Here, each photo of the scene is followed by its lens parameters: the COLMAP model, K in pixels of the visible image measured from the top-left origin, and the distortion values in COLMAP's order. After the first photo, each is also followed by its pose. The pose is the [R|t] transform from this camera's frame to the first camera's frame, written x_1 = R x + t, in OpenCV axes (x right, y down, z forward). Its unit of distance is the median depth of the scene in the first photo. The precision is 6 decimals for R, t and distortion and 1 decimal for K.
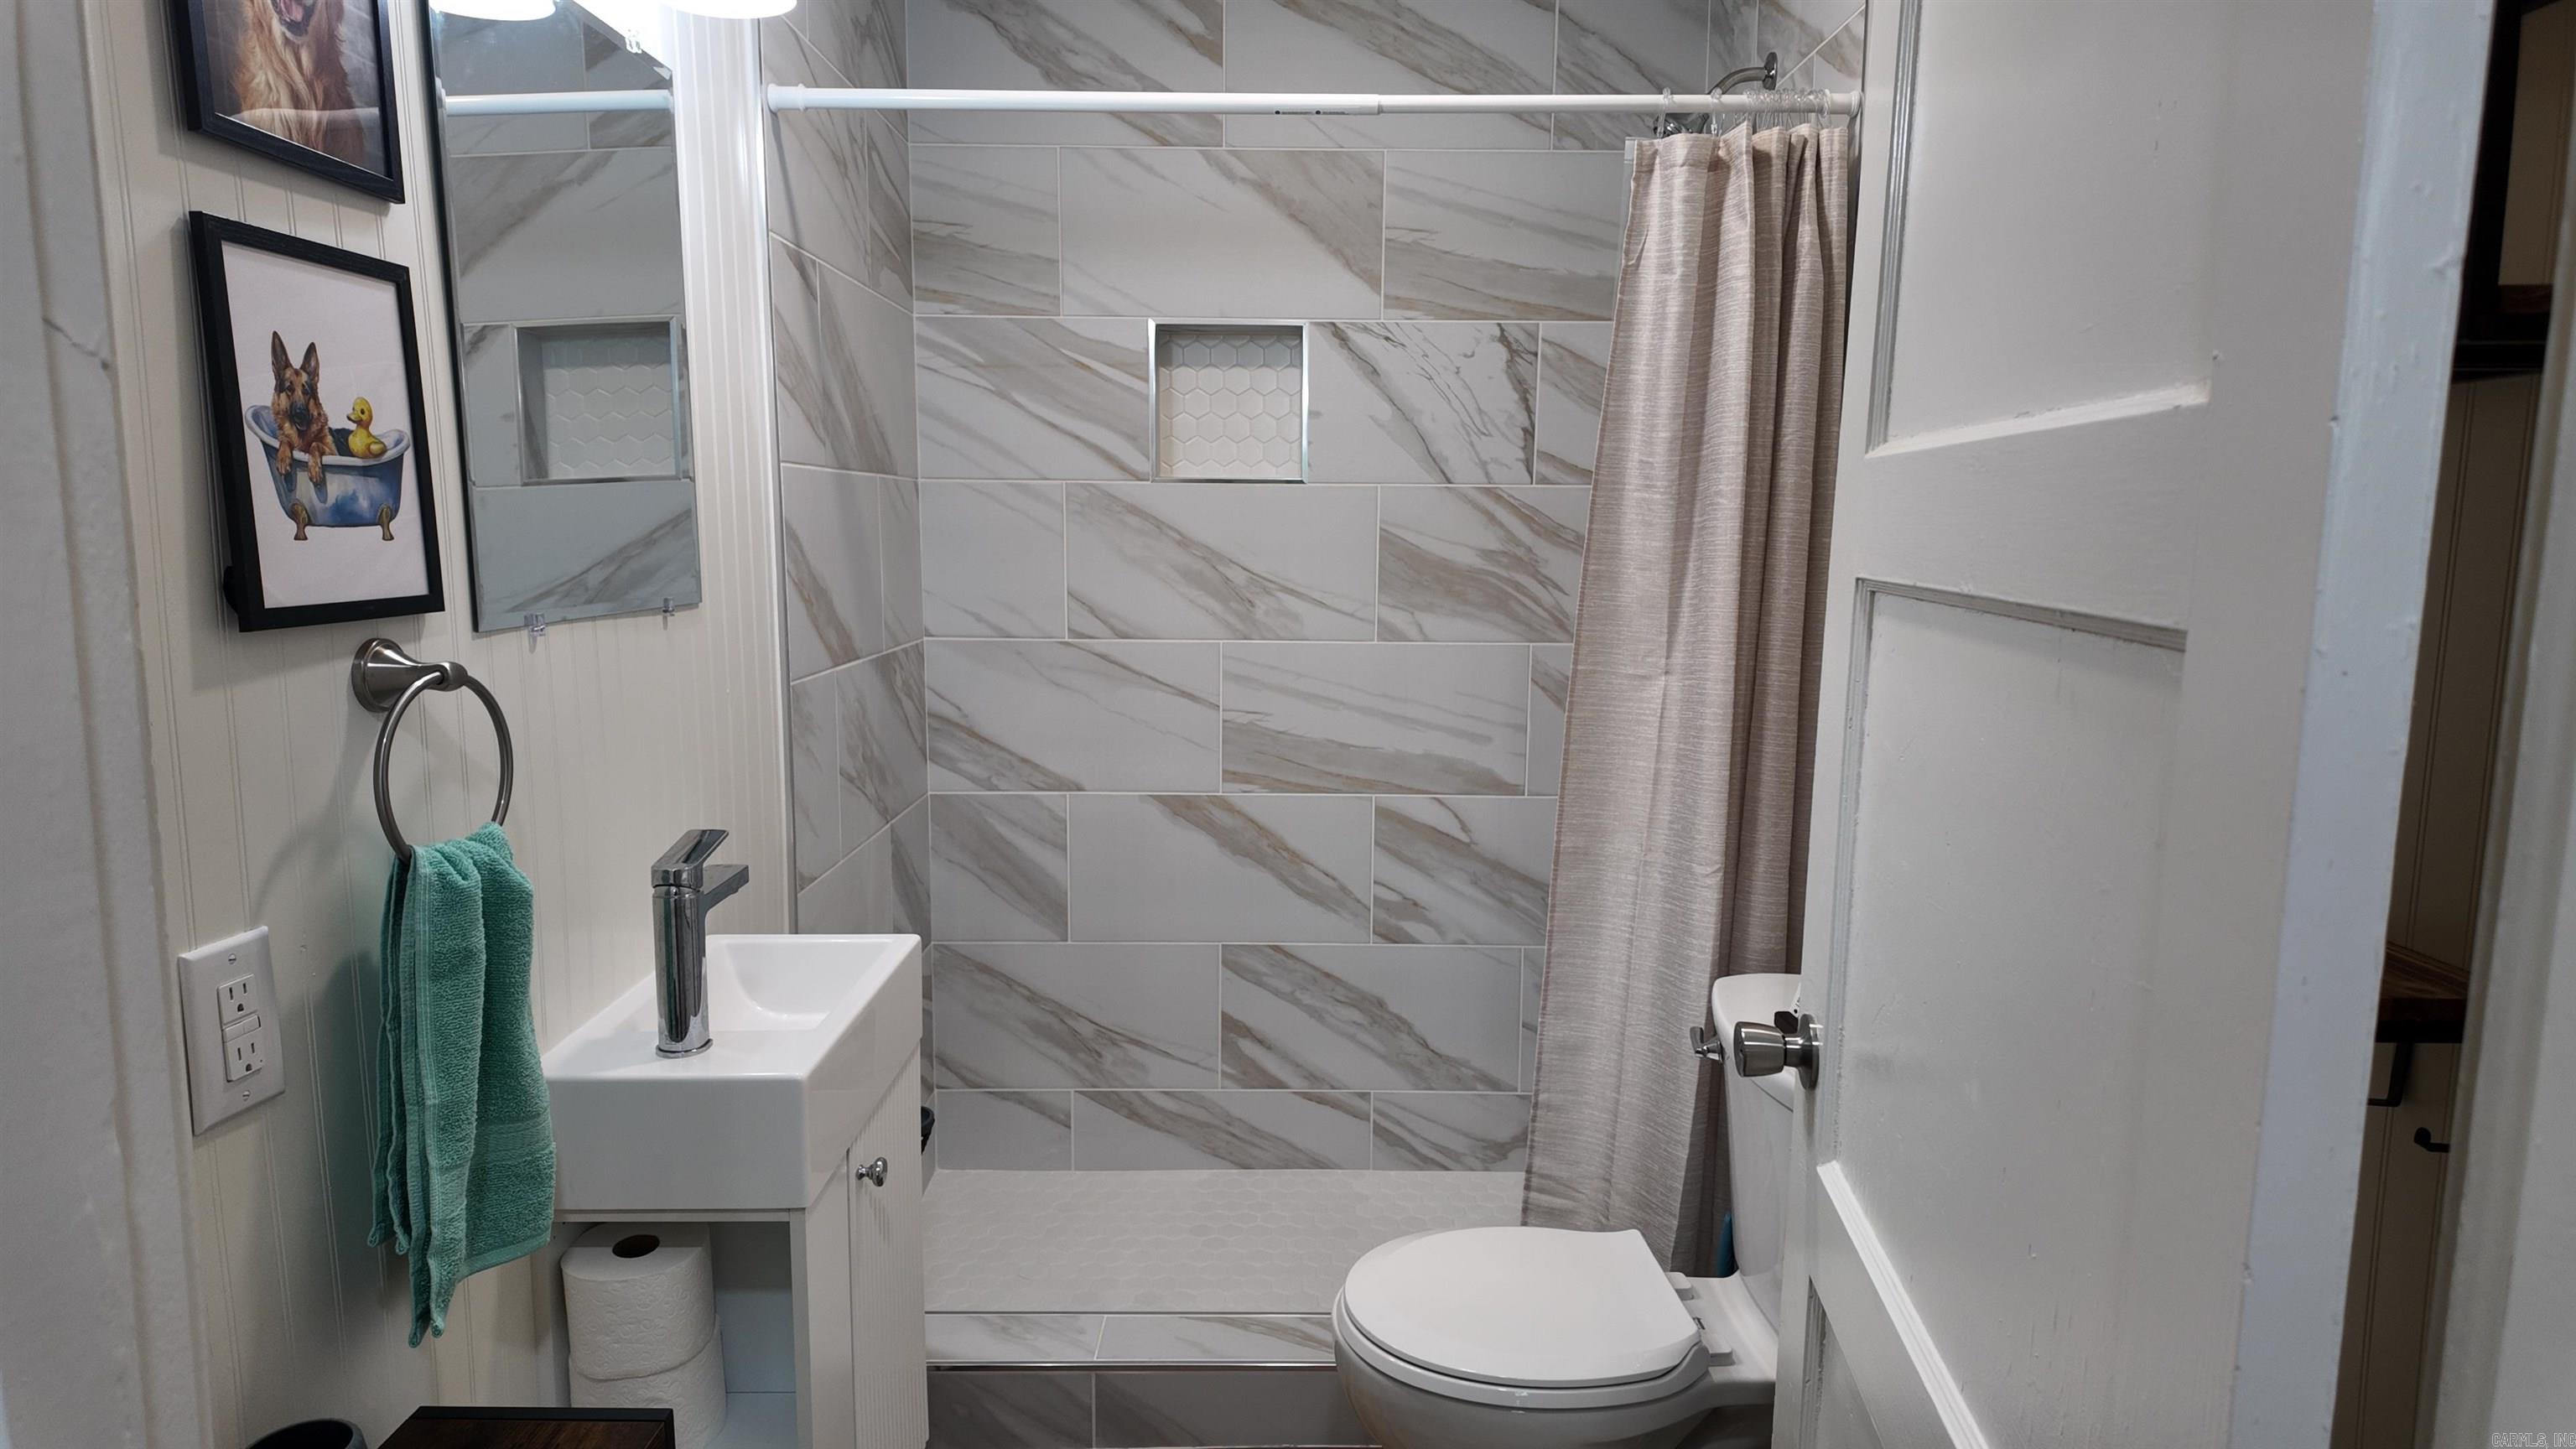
lens RADIAL K [[1506.6, 0, 1281.5], [0, 1506.6, 719.0], [0, 0, 1]] dist [0.122270, -0.117168]
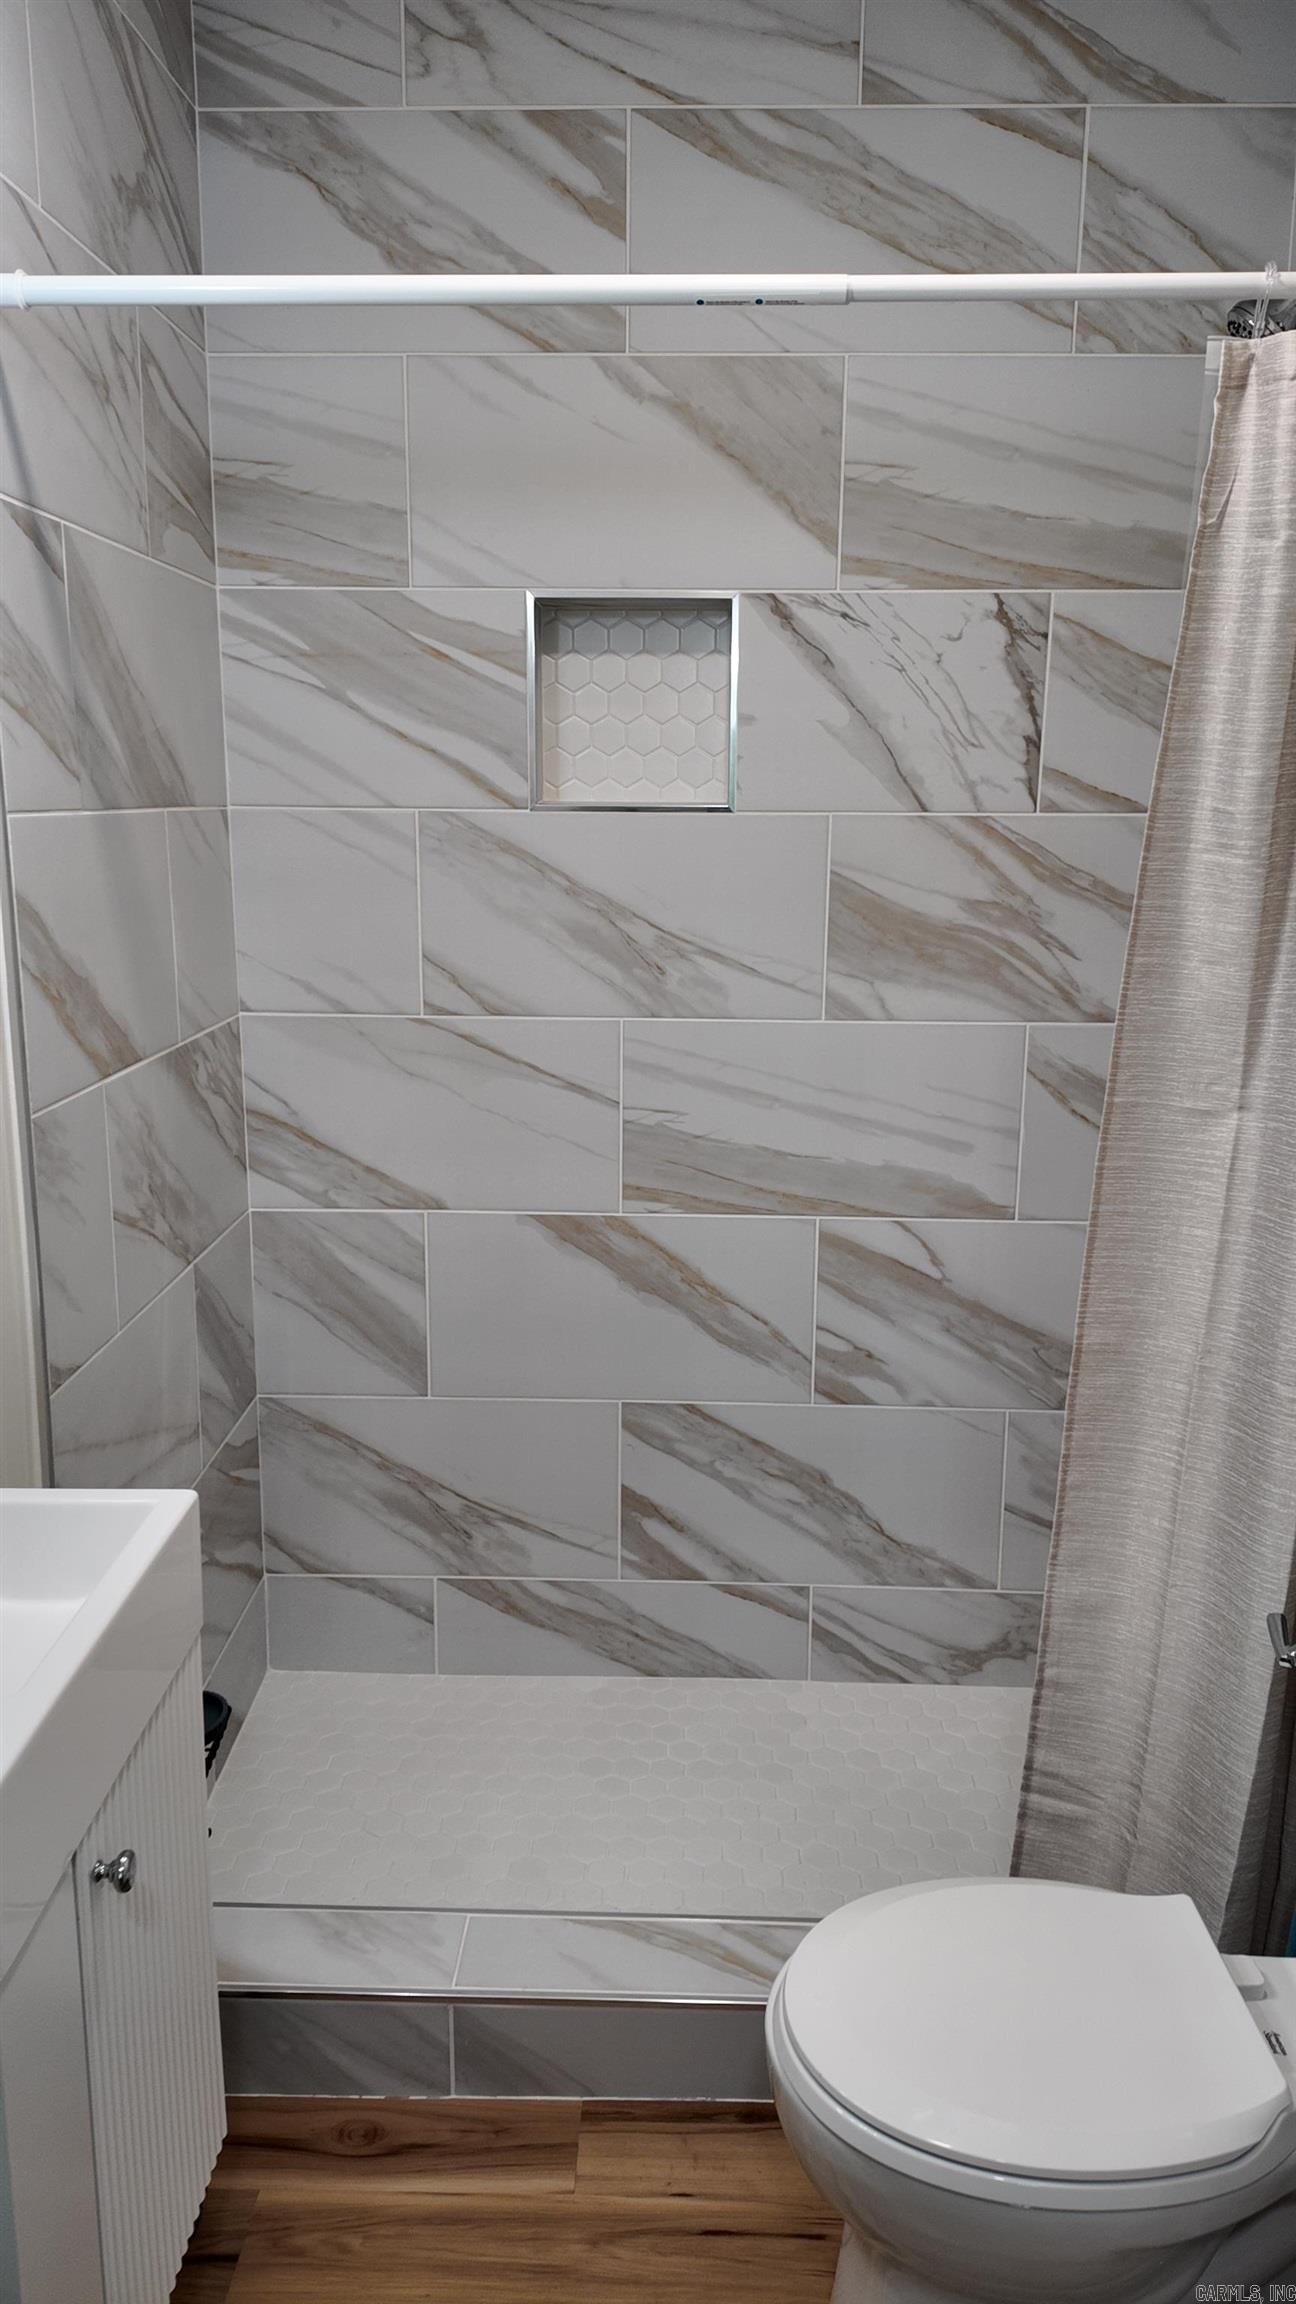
lens RADIAL K [[1671.7, 0, 643.6], [0, 1671.7, 1144.0], [0, 0, 1]] dist [0.132519, -0.193363]
pose [[0.999471, 0.006116, -0.031953, -0.001246], [-0.003571, 0.996859, 0.079120, -0.059729], [0.032337, -0.078964, 0.996353, 0.153867]]
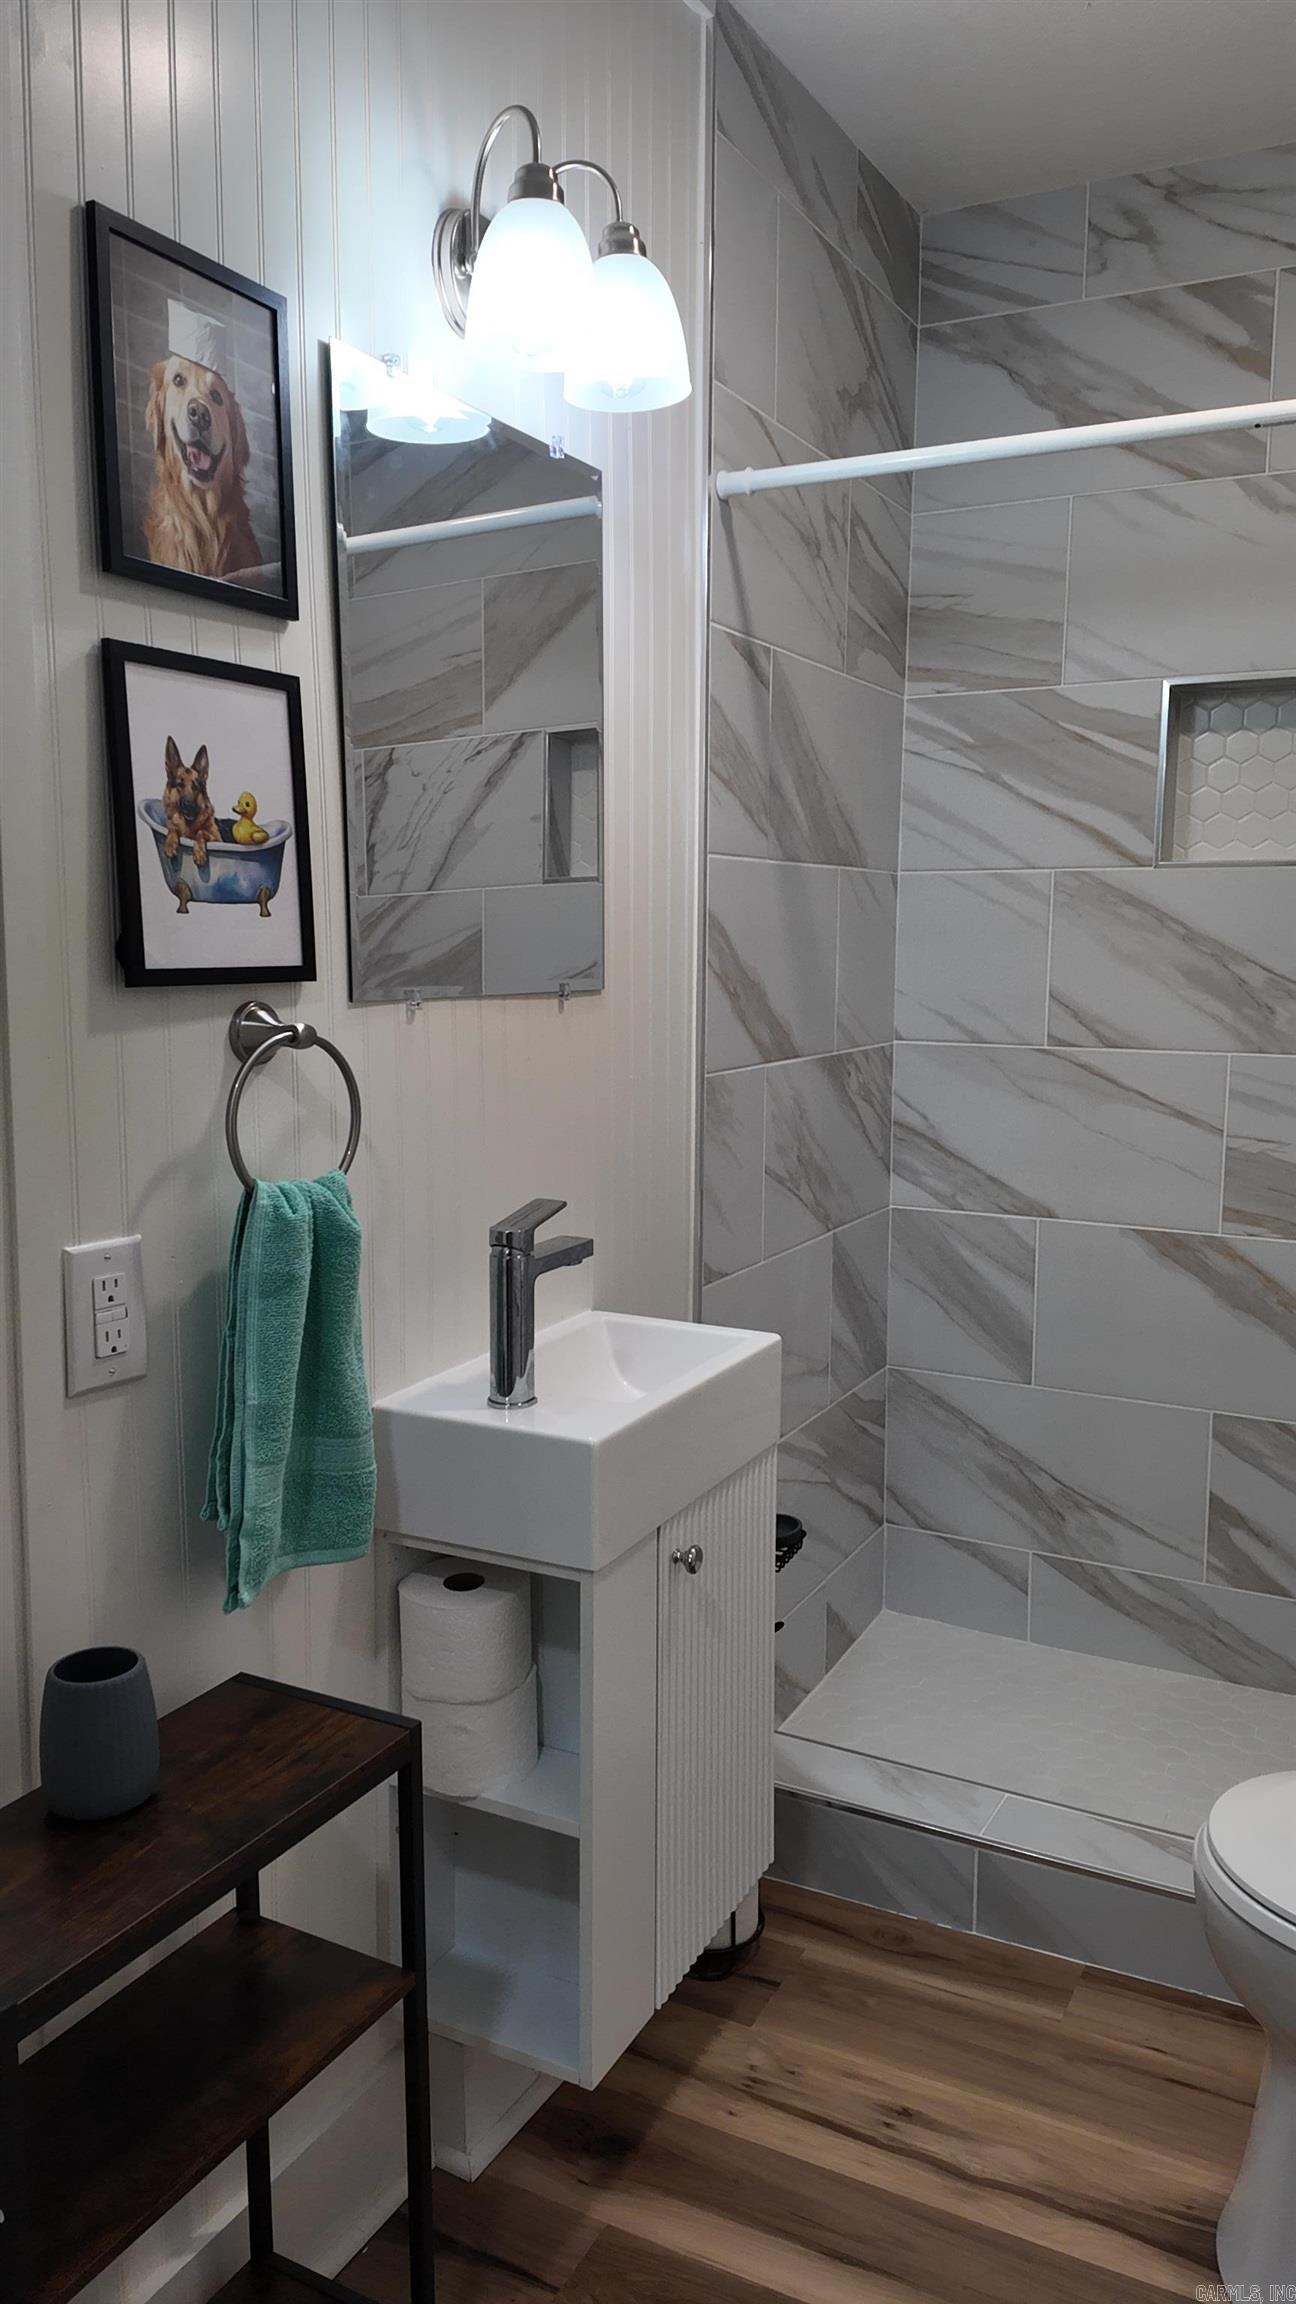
lens RADIAL K [[1671.7, 0, 643.6], [0, 1671.7, 1144.0], [0, 0, 1]] dist [0.132519, -0.193363]
pose [[0.885771, 0.058313, -0.460444, 0.117126], [-0.061307, 0.998083, 0.008464, 0.011655], [0.460055, 0.020731, 0.887649, 0.008244]]
